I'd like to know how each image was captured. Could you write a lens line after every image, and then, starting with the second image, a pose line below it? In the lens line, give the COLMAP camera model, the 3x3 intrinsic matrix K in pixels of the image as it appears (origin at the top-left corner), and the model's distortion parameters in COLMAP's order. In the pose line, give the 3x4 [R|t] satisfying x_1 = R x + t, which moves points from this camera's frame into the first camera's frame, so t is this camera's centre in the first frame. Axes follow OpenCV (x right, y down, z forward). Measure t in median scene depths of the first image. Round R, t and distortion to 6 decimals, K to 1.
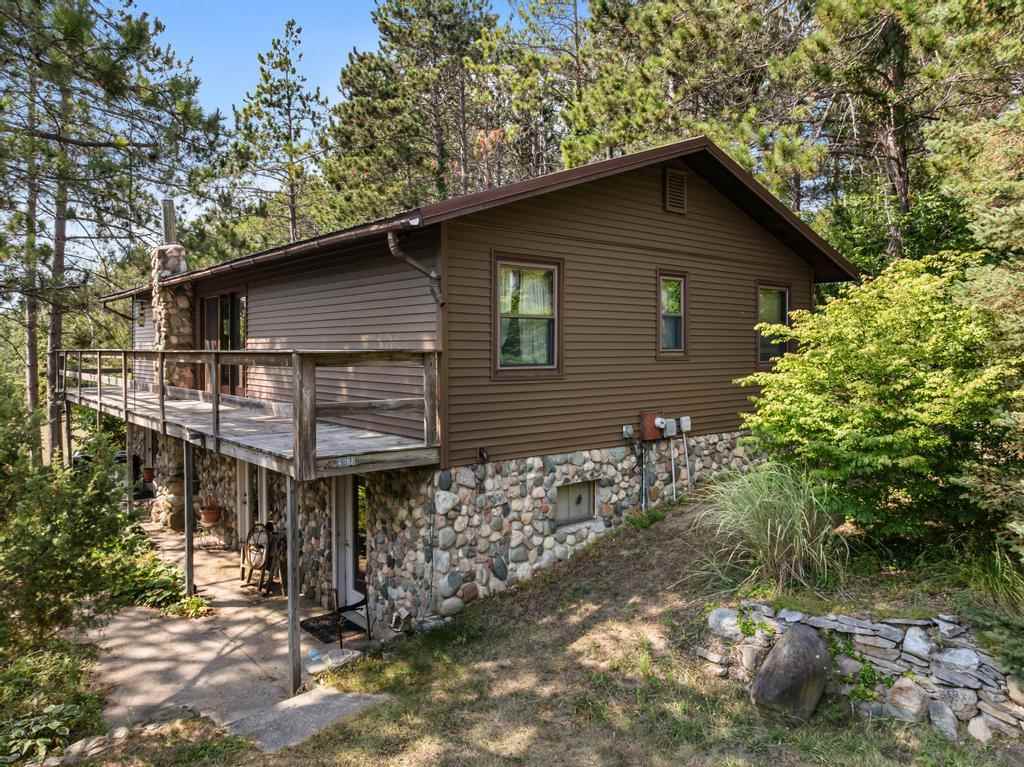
lens RADIAL K [[716.6, 0, 513.1], [0, 716.6, 374.8], [0, 0, 1]] dist [-0.012229, 0.003229]
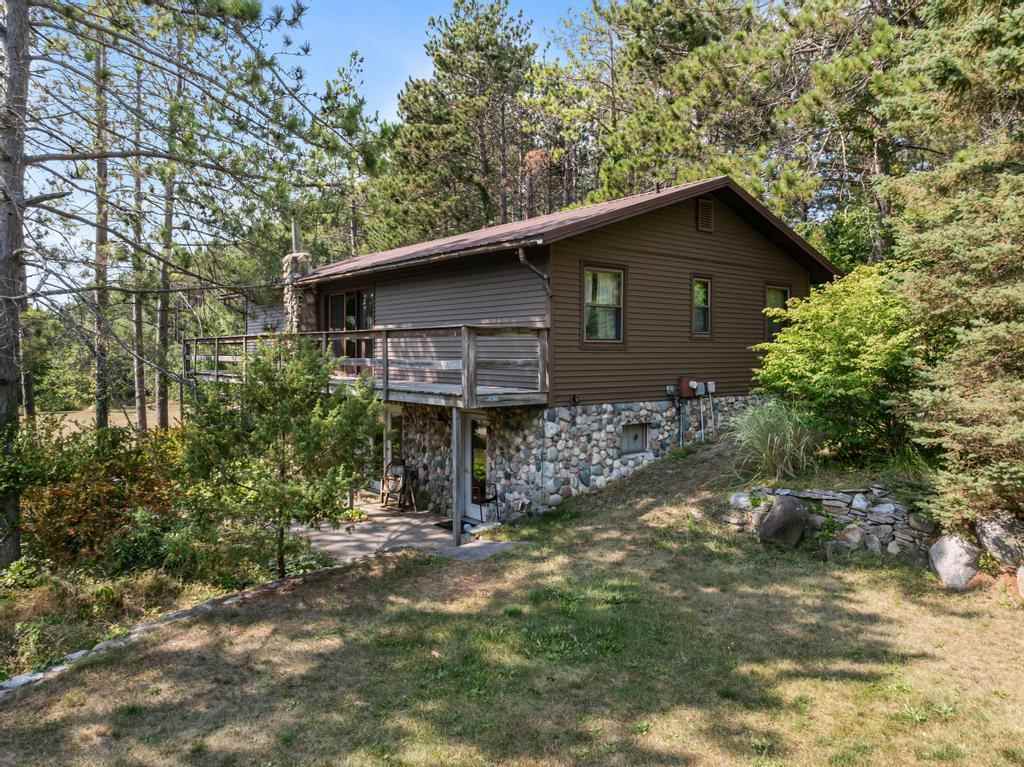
lens RADIAL K [[716.6, 0, 510.1], [0, 716.6, 391.1], [0, 0, 1]] dist [-0.012229, 0.003229]
pose [[0.999819, 0.003526, -0.018674, -0.136174], [-0.003221, 0.999862, 0.016308, 0.065445], [0.018729, -0.016245, 0.999693, -0.431506]]
